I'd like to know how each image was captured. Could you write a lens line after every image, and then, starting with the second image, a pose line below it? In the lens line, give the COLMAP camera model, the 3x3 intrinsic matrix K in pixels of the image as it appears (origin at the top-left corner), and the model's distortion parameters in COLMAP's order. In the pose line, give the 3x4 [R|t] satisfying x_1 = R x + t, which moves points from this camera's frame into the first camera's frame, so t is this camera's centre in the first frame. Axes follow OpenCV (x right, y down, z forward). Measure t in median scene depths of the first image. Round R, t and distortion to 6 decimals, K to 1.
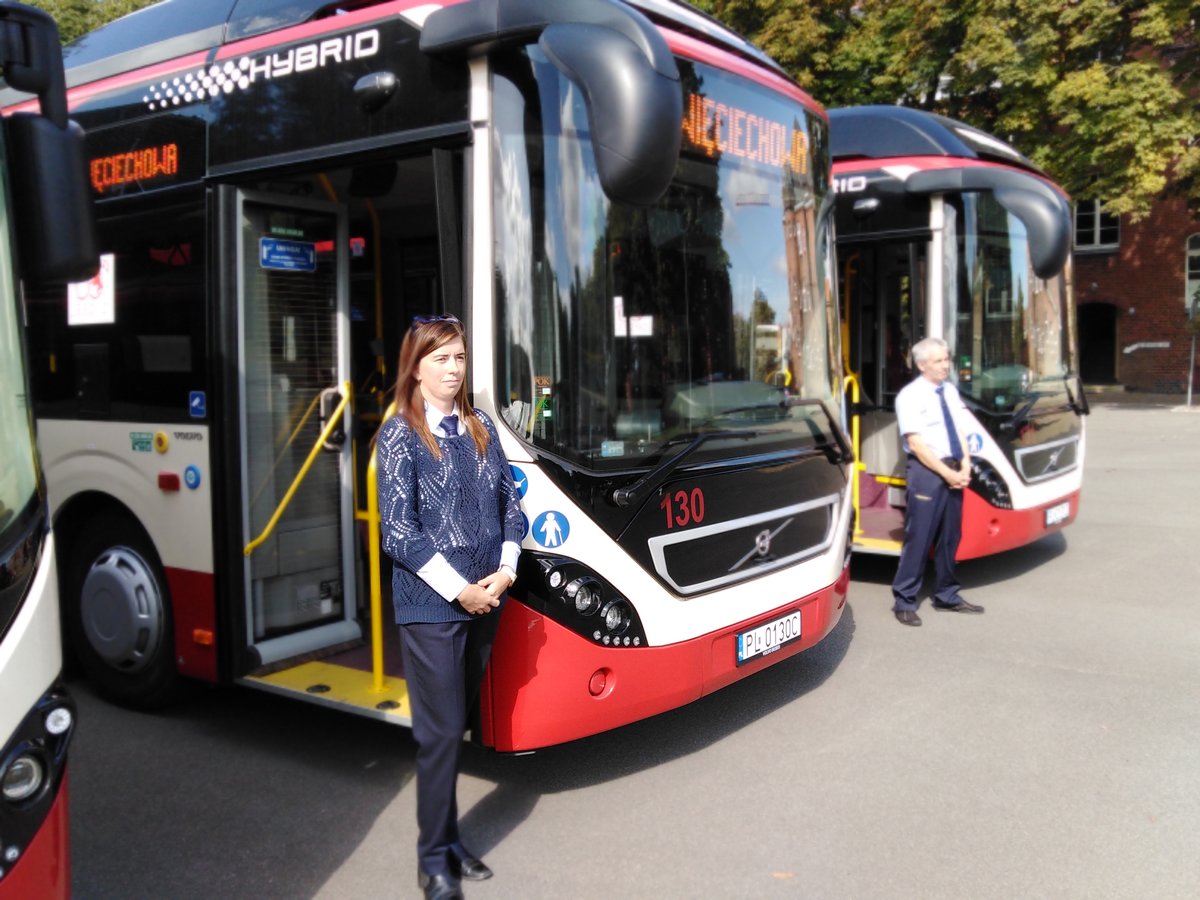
lens RADIAL K [[1108.2, 0, 595.5], [0, 1108.2, 450.0], [0, 0, 1]] dist [0.037652, 0.000000]
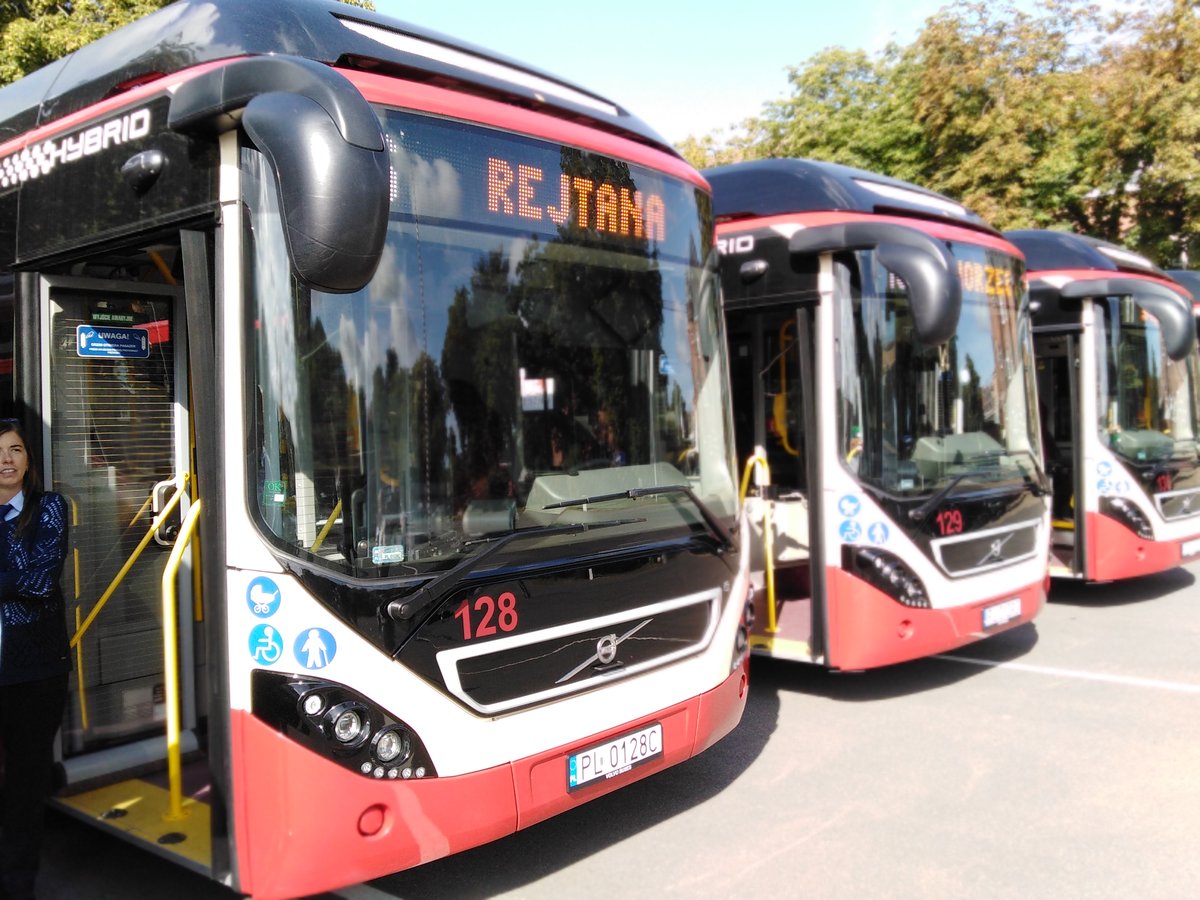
lens RADIAL K [[1108.2, 0, 604.0], [0, 1108.2, 418.3], [0, 0, 1]] dist [0.037652, 0.000000]
pose [[0.997521, -0.017532, -0.068155, 0.227902], [0.012074, 0.996746, -0.079692, -0.033058], [0.069330, 0.078672, 0.994487, 0.097510]]
